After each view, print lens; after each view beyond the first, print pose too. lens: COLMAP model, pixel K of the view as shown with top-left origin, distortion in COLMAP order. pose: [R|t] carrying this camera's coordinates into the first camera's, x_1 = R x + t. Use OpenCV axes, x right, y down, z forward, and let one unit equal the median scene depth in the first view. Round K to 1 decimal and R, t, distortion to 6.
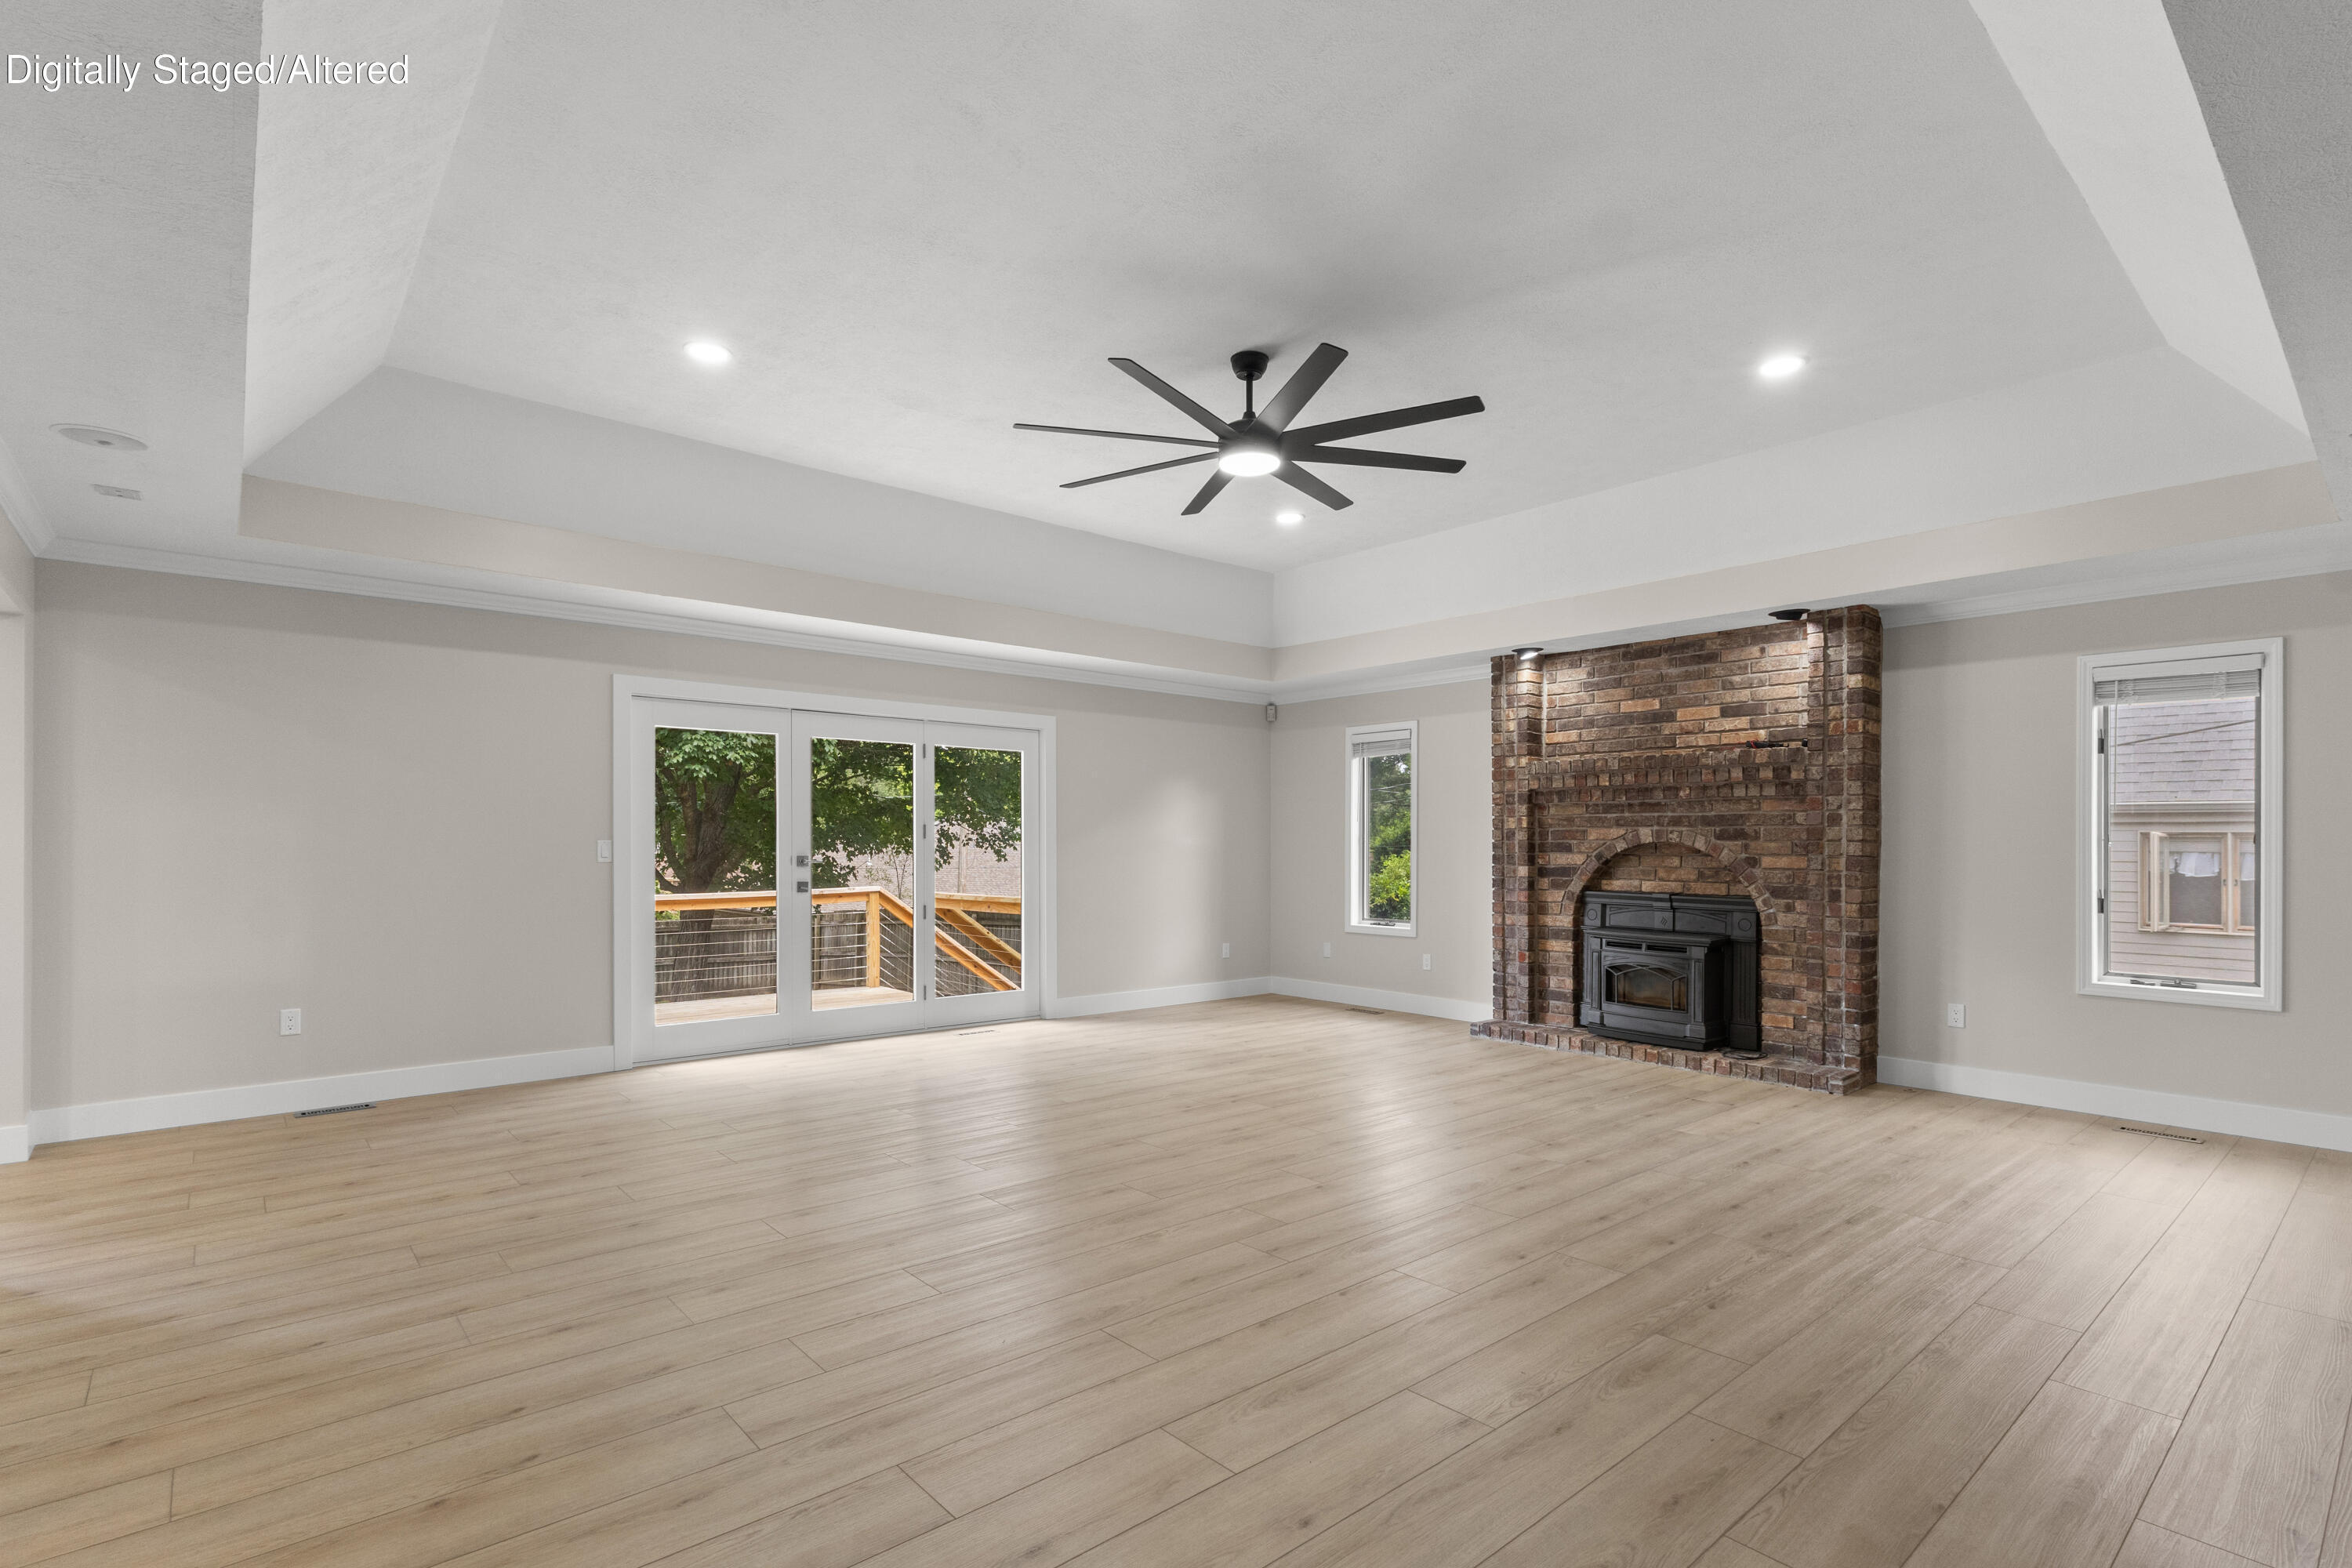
lens RADIAL K [[1105.7, 0, 1194.3], [0, 1105.7, 841.0], [0, 0, 1]] dist [0.005218, 0.000508]
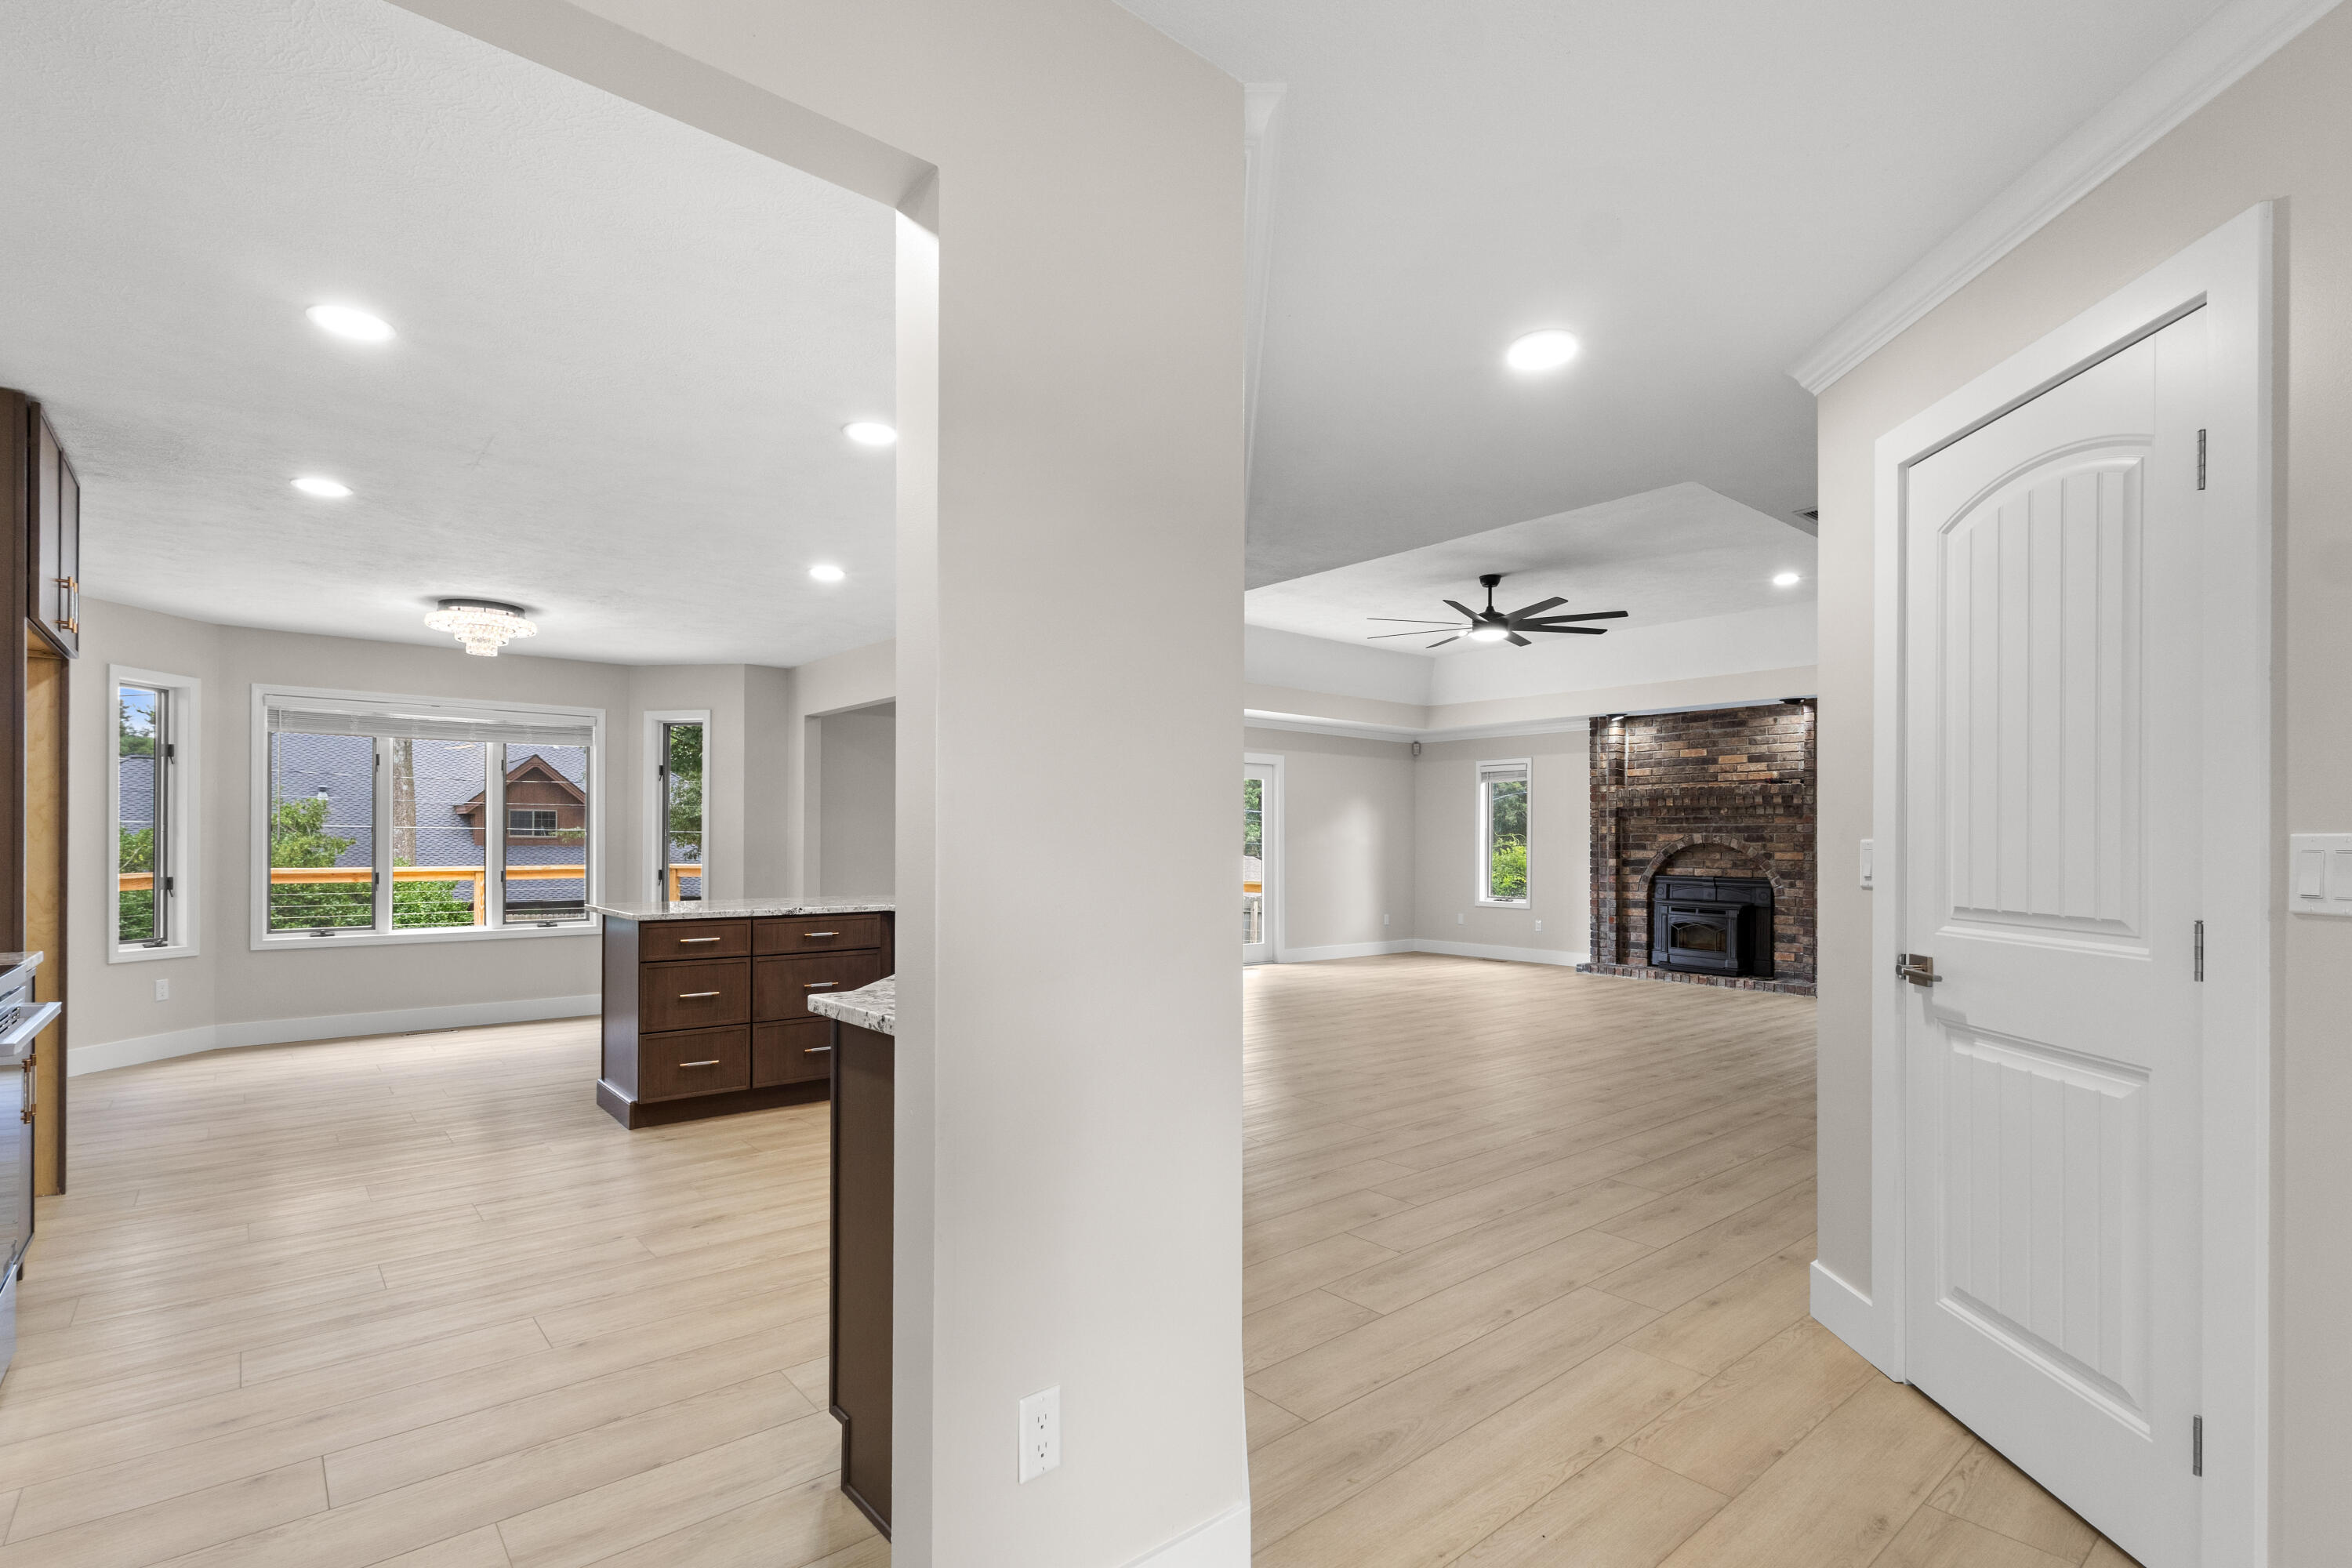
lens RADIAL K [[1105.7, 0, 1176.3], [0, 1105.7, 840.0], [0, 0, 1]] dist [0.005218, 0.000508]
pose [[0.999779, 0.002446, -0.020898, -0.270153], [-0.002430, 0.999997, 0.000802, -0.002592], [0.020900, -0.000751, 0.999781, -0.524215]]
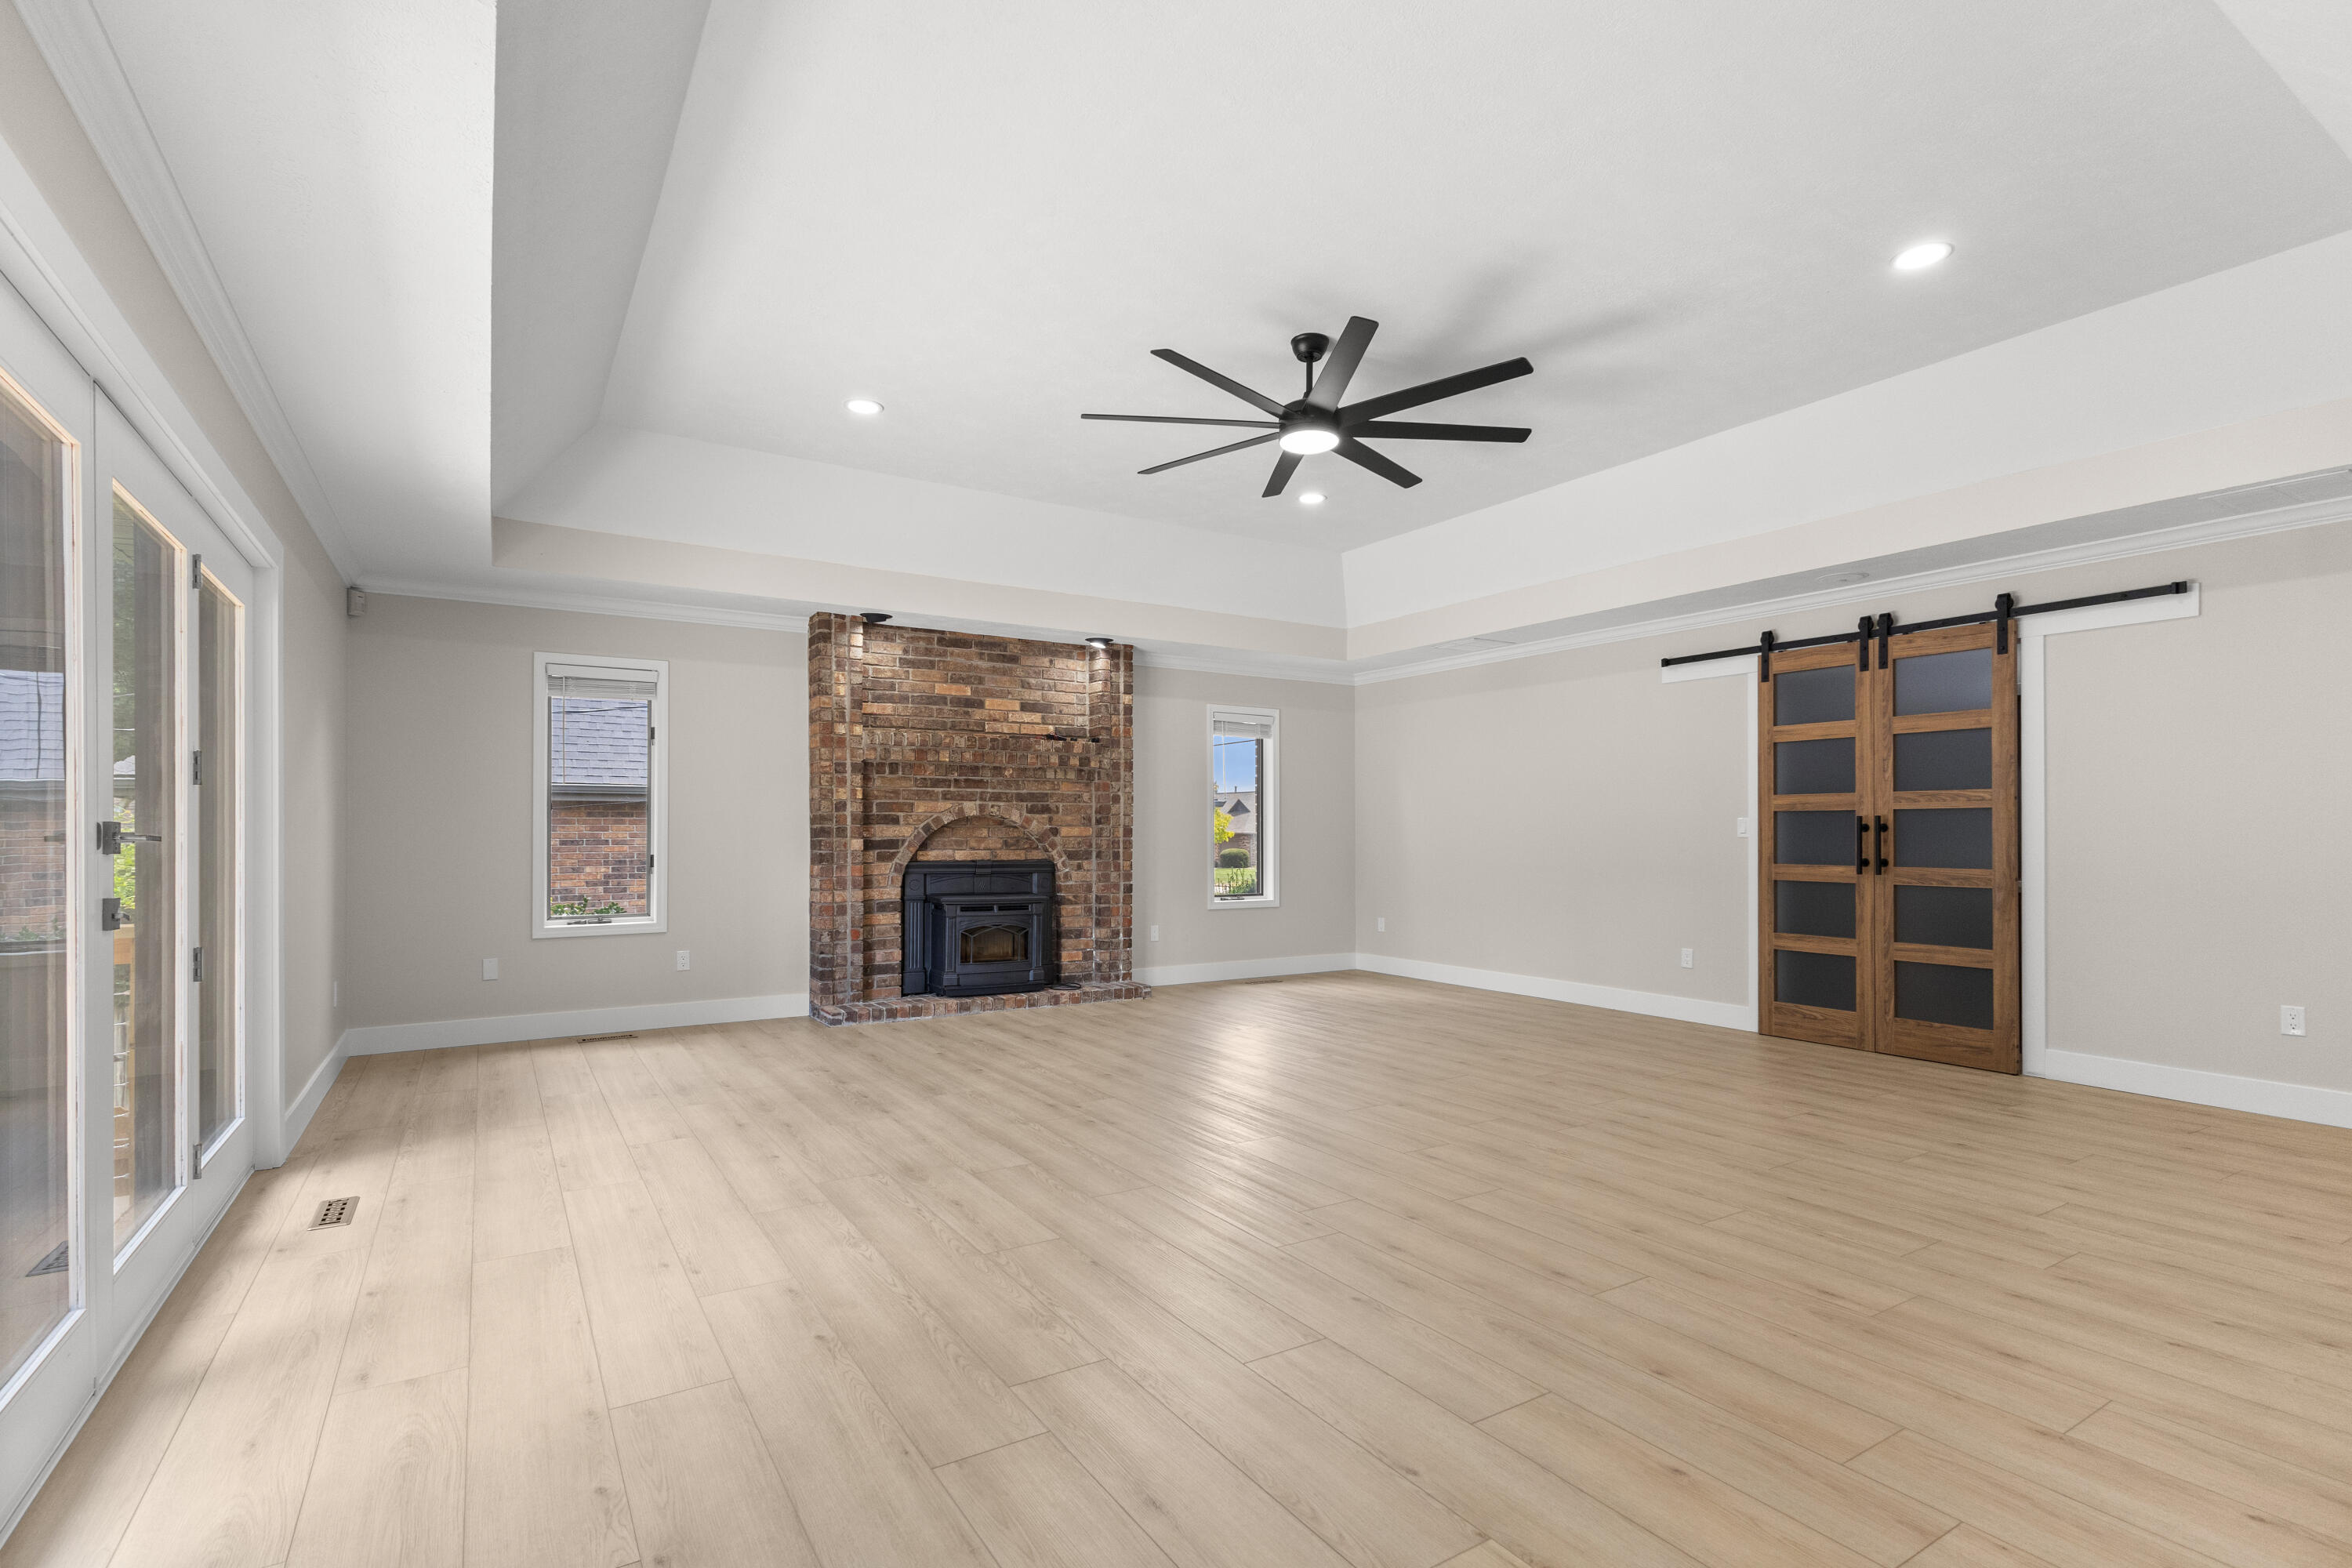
lens RADIAL K [[1105.7, 0, 1147.7], [0, 1105.7, 819.3], [0, 0, 1]] dist [0.005218, 0.000508]
pose [[0.171473, 0.005567, 0.985173, -0.627623], [-0.003655, 0.999981, -0.005015, 0.009774], [-0.985182, -0.002741, 0.171490, 0.615078]]
